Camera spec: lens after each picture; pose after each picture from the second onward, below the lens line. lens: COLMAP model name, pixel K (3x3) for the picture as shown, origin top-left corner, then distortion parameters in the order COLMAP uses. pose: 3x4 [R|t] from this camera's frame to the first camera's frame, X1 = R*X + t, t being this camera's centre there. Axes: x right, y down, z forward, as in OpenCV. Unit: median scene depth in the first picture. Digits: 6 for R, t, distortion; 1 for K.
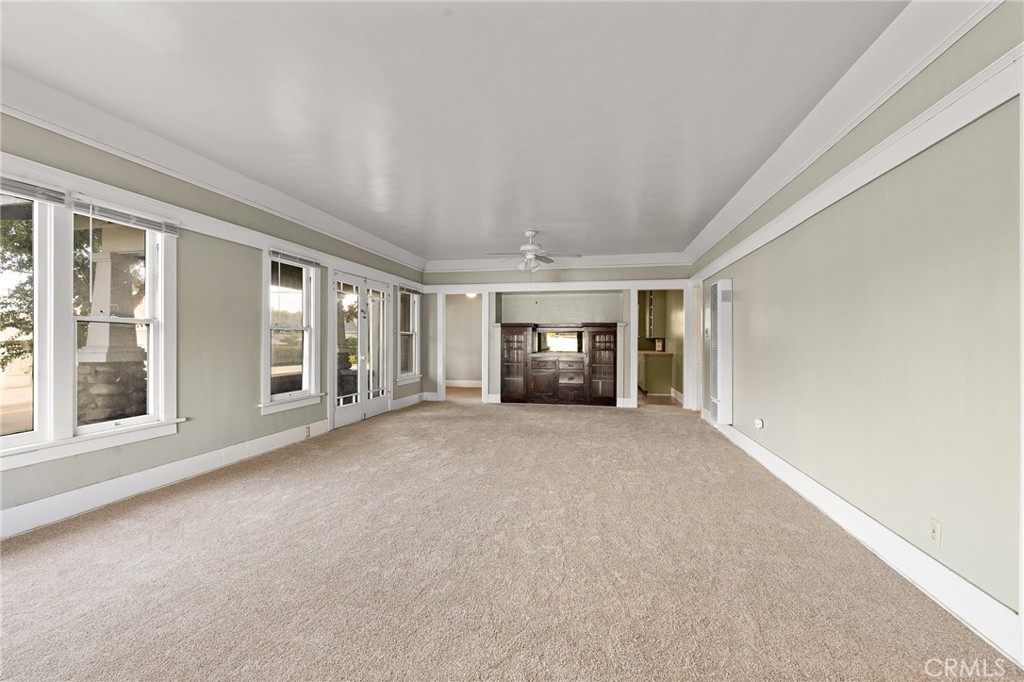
lens RADIAL K [[456.2, 0, 510.0], [0, 456.2, 342.4], [0, 0, 1]] dist [0.000468, -0.000172]
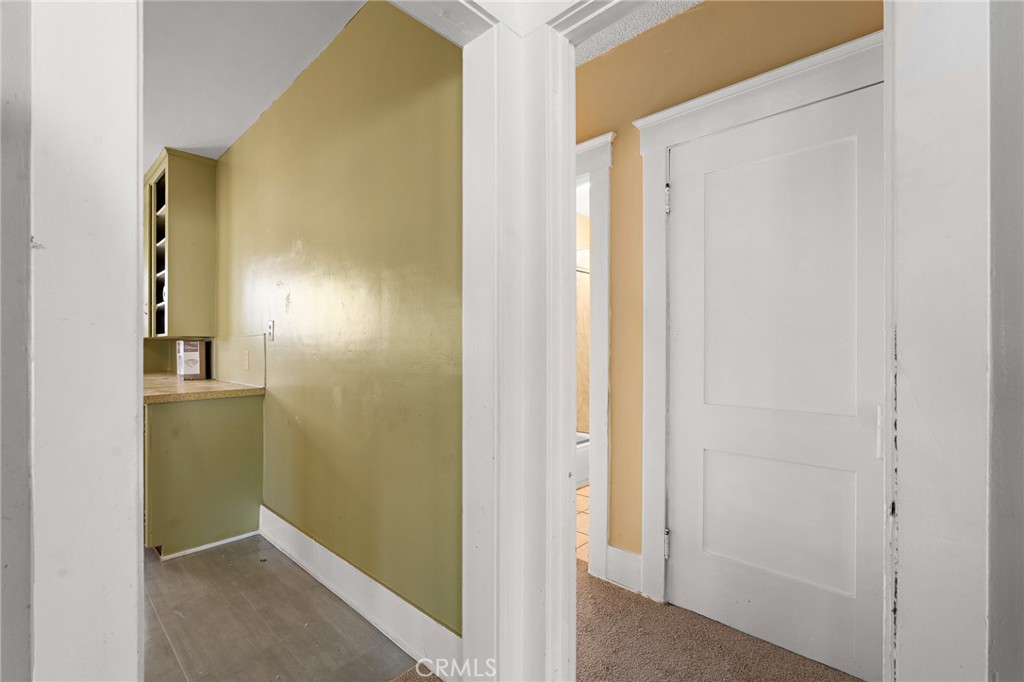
lens RADIAL K [[451.9, 0, 509.3], [0, 451.9, 345.0], [0, 0, 1]] dist [-0.001097, 0.000061]
pose [[0.520956, 0.013405, 0.853478, 0.284823], [0.001078, 0.999866, -0.016363, 0.002498], [-0.853583, 0.009444, 0.520872, 1.072087]]
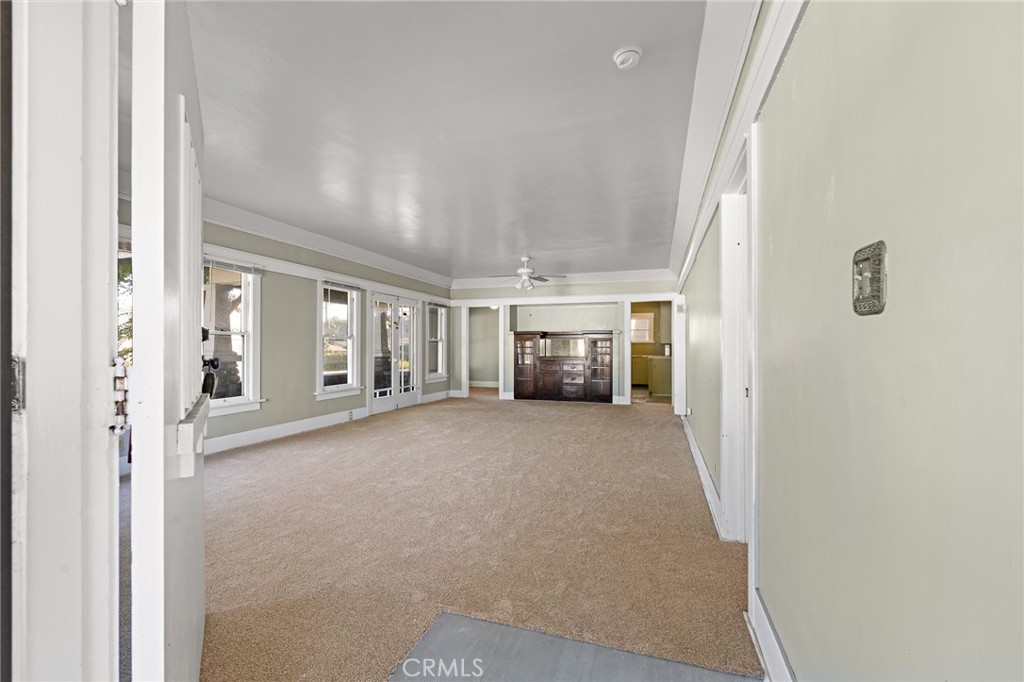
lens RADIAL K [[451.9, 0, 509.3], [0, 451.9, 345.0], [0, 0, 1]] dist [-0.001097, 0.000061]
pose [[0.993148, -0.002867, -0.116830, 0.131243], [0.001911, 0.999964, -0.008299, 0.002875], [0.116850, 0.008019, 0.993117, -0.195285]]
